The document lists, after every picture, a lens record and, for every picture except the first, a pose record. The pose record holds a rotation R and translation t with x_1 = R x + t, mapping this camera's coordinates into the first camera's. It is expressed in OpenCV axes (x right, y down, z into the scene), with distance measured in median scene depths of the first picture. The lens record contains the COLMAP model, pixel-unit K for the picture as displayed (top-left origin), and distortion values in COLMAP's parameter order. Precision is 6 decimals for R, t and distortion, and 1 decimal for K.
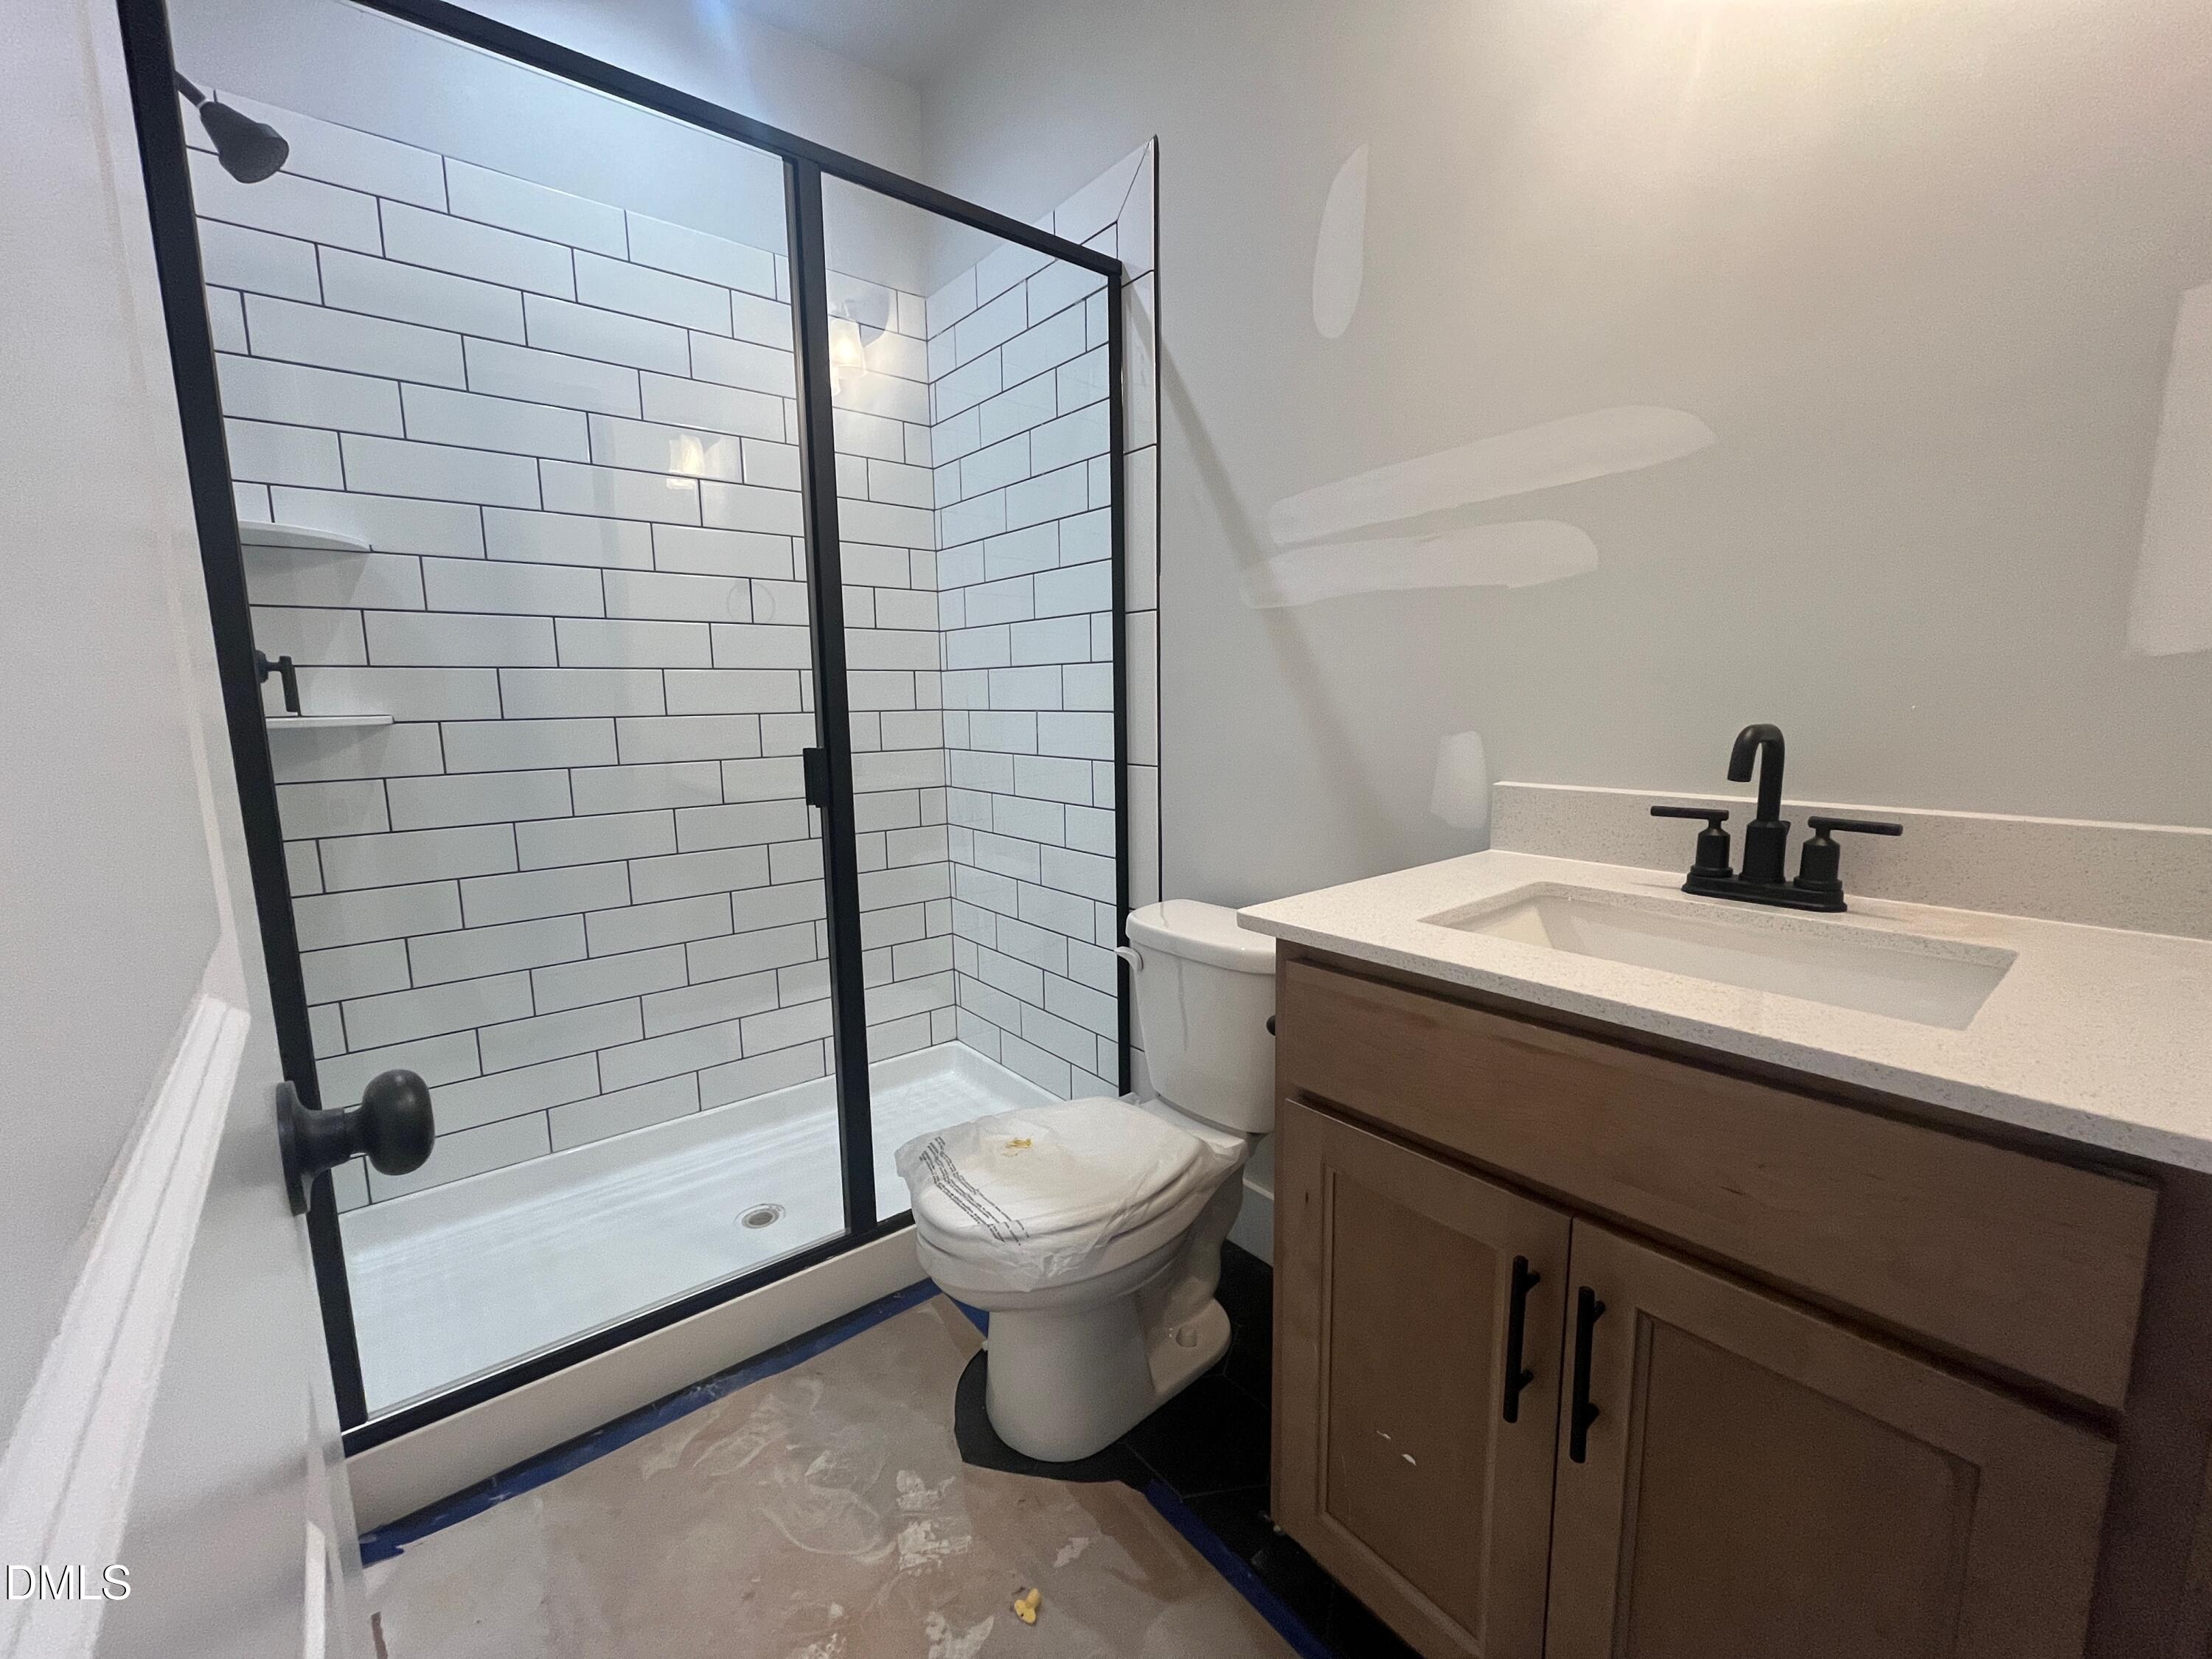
lens RADIAL K [[901.1, 0, 1103.7], [0, 901.1, 817.4], [0, 0, 1]] dist [-0.002496, -0.000568]
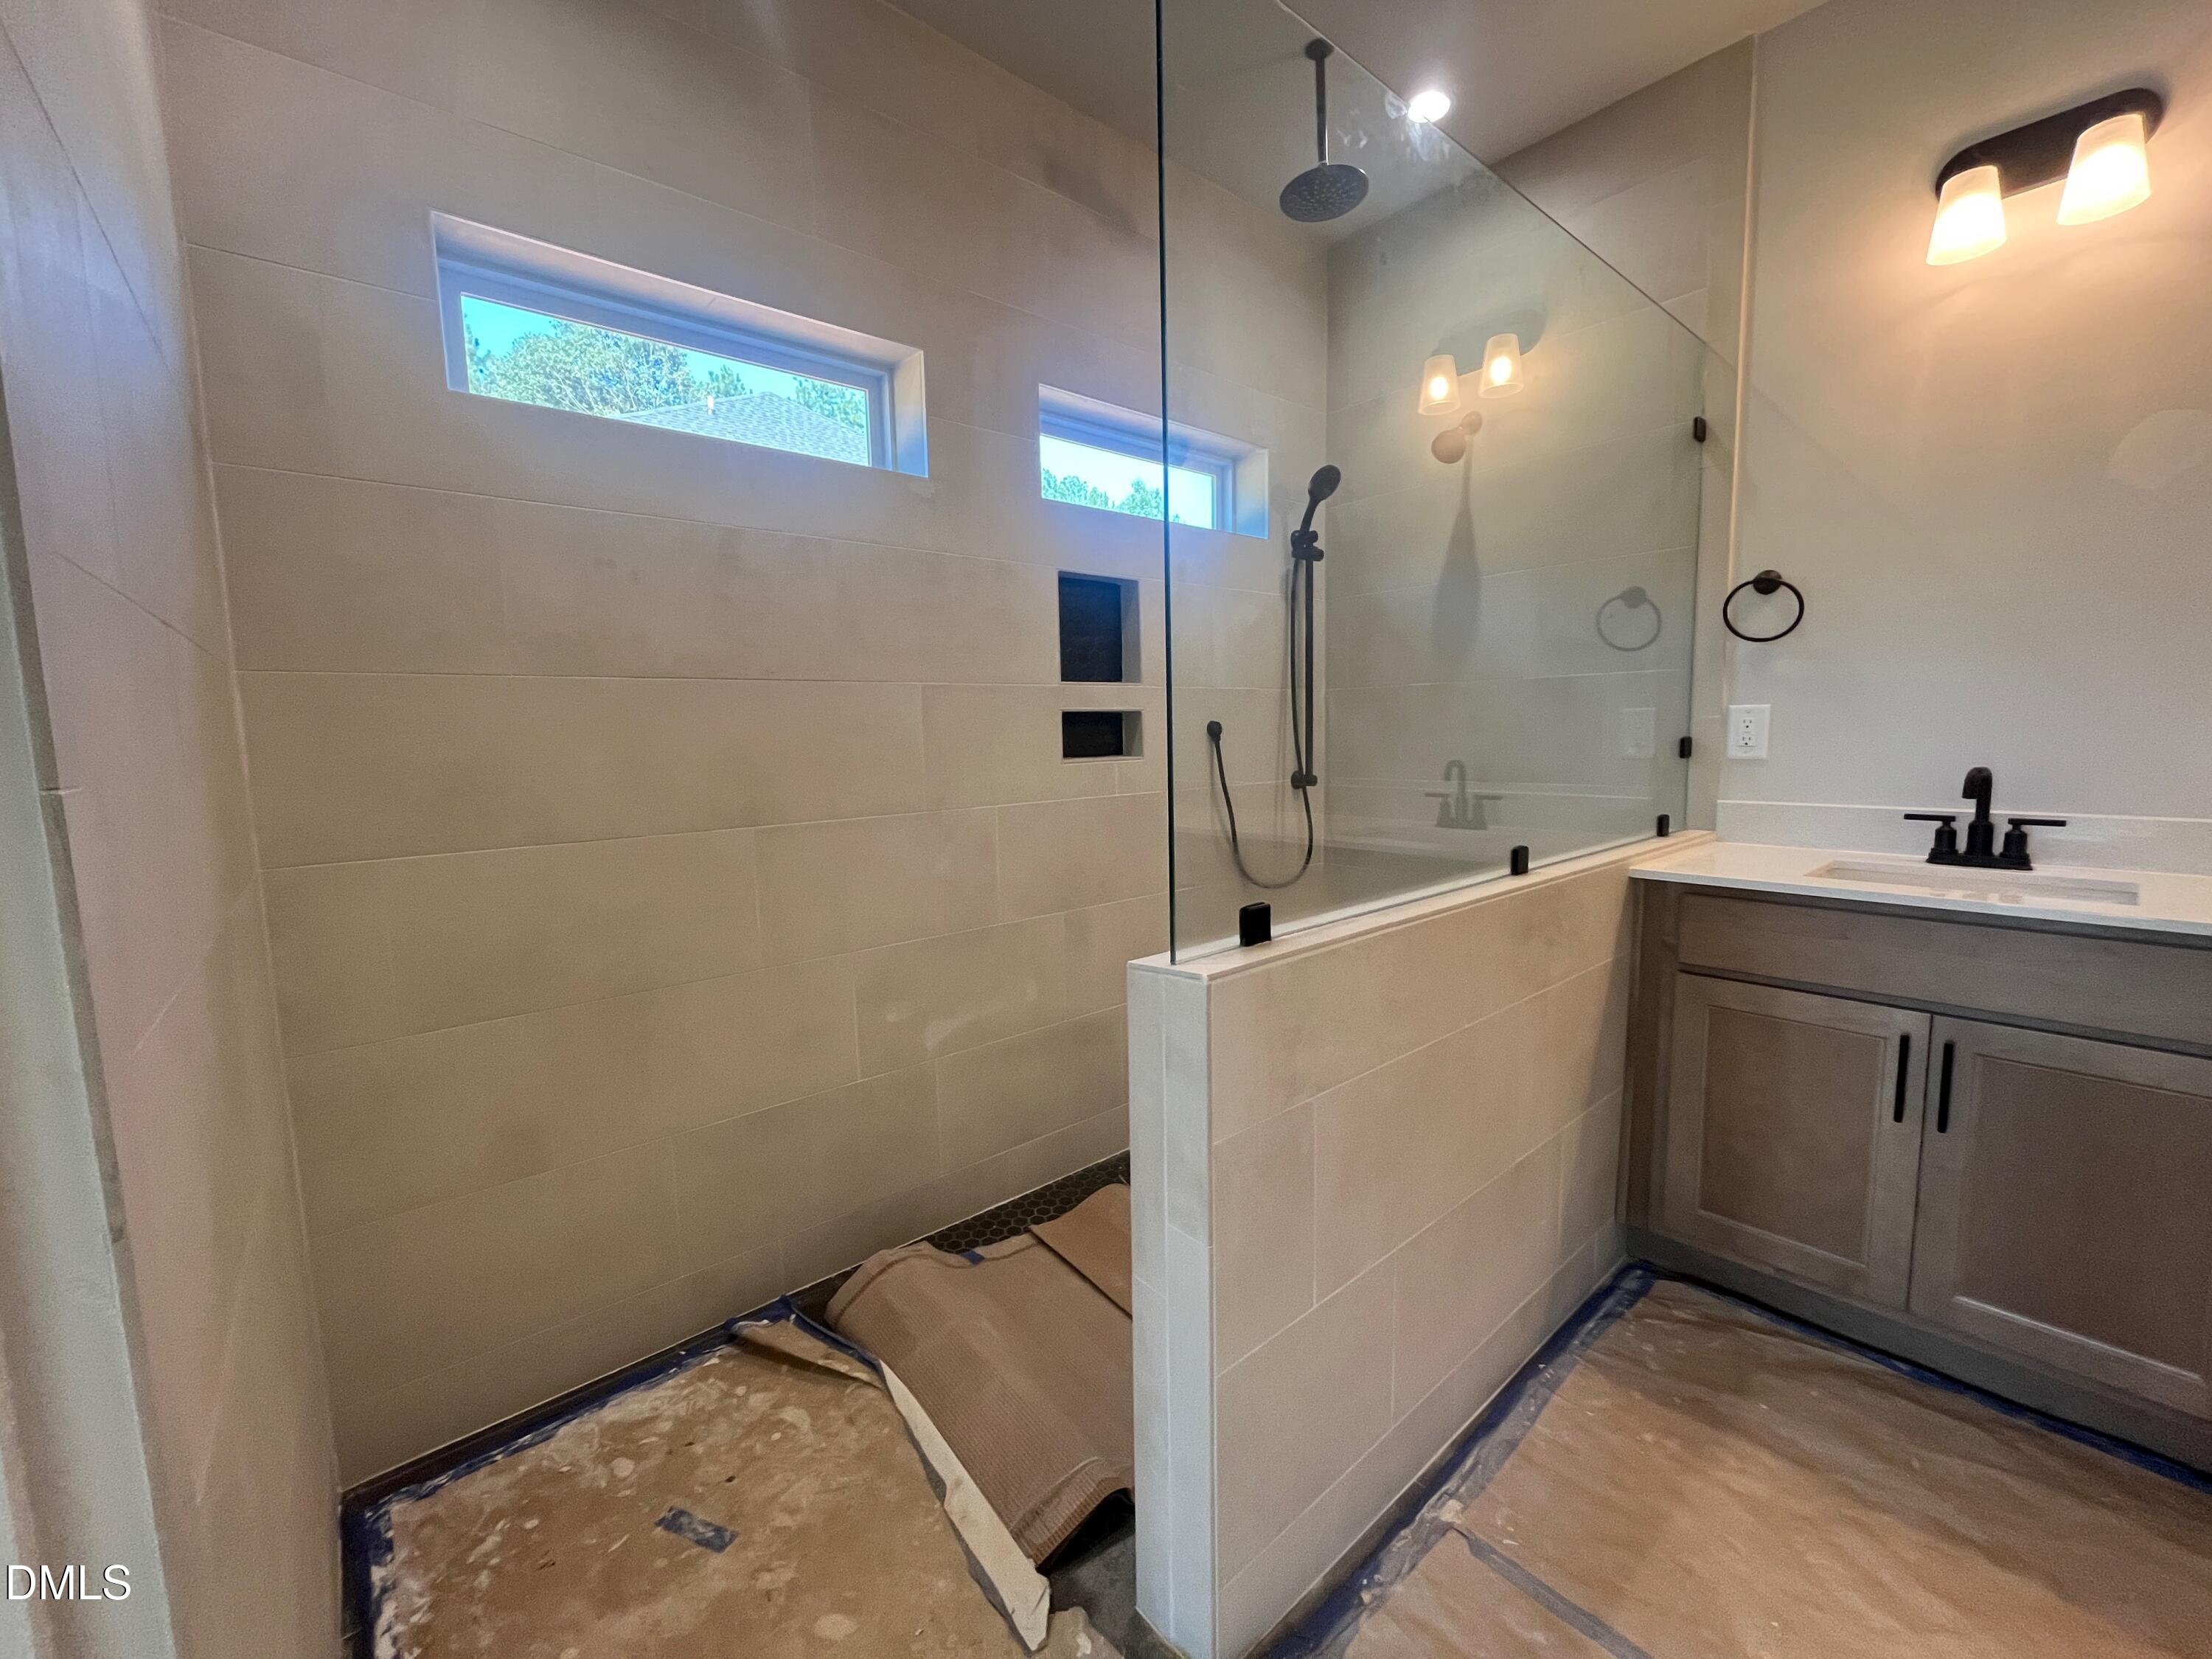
lens RADIAL K [[901.1, 0, 1093.9], [0, 901.1, 826.7], [0, 0, 1]] dist [-0.002496, -0.000568]
pose [[0.999776, 0.000622, 0.021145, -1.054355], [-0.000056, 0.999642, -0.026758, 0.062223], [-0.021154, 0.026750, 0.999418, -0.739305]]
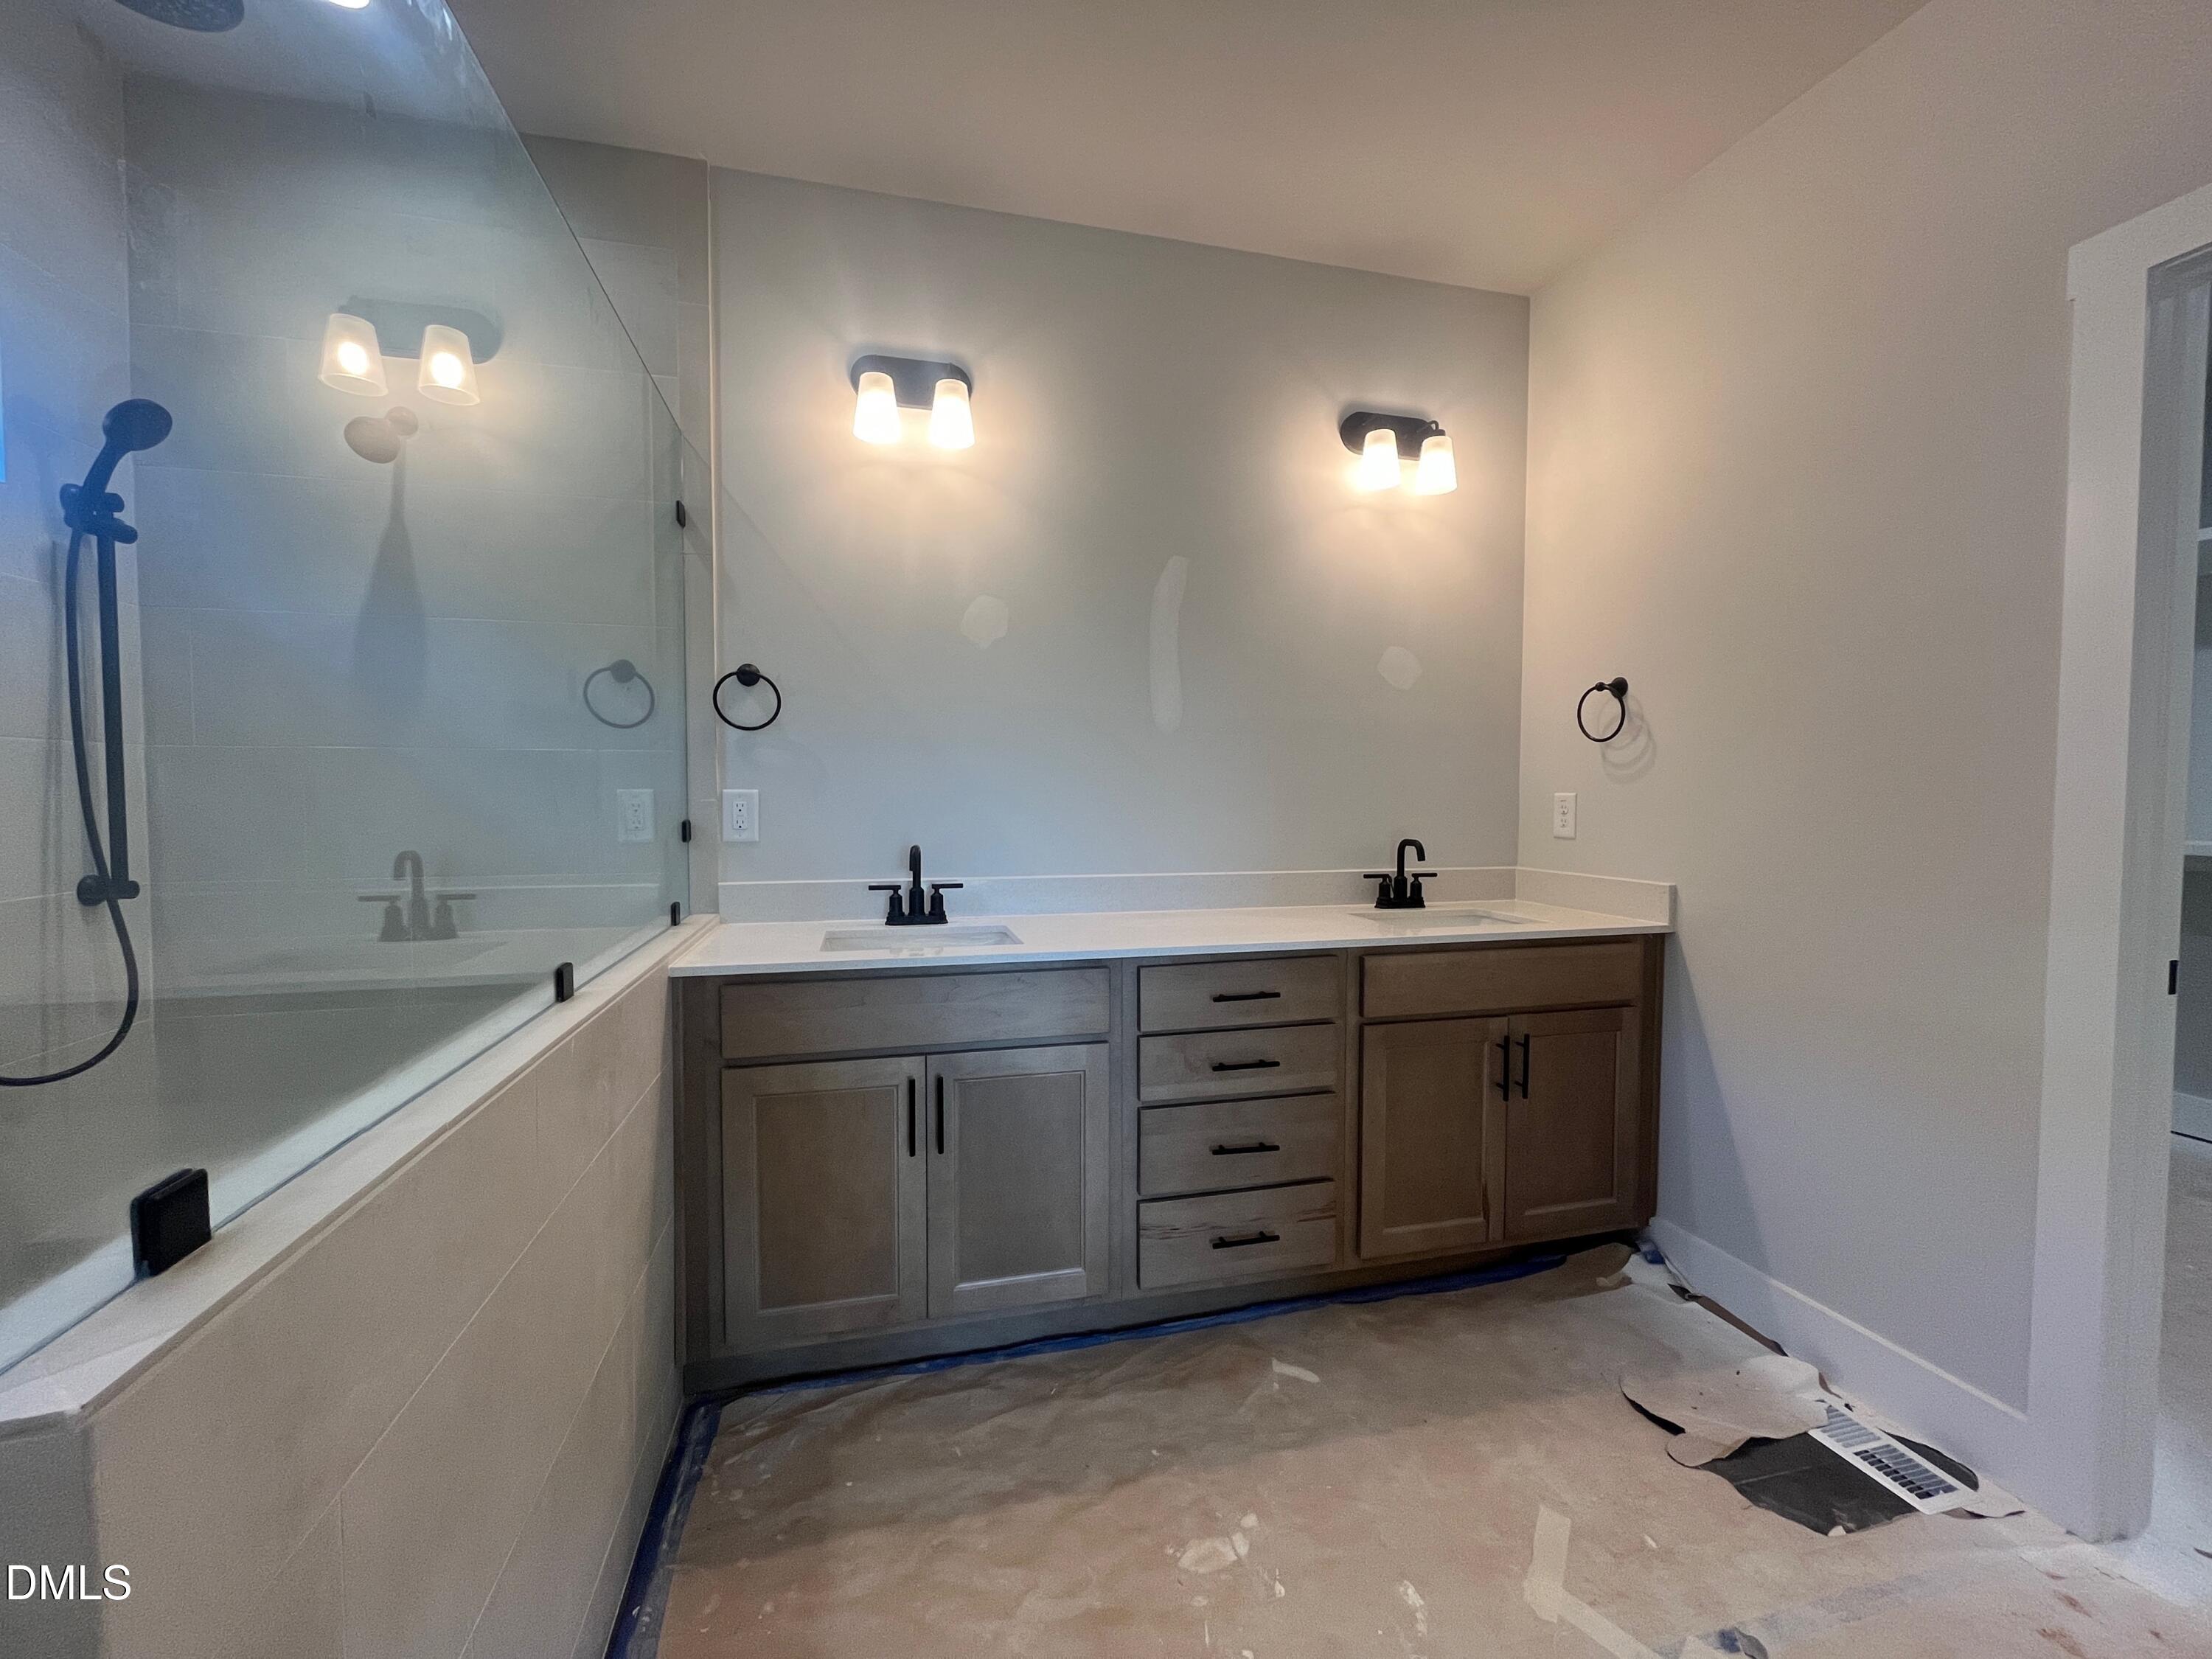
lens RADIAL K [[901.1, 0, 1103.2], [0, 901.1, 827.9], [0, 0, 1]] dist [-0.002496, -0.000568]
pose [[0.425858, -0.010313, 0.904731, -1.083090], [0.108464, 0.993306, -0.039731, -0.004269], [-0.898265, 0.115051, 0.424126, -0.383573]]
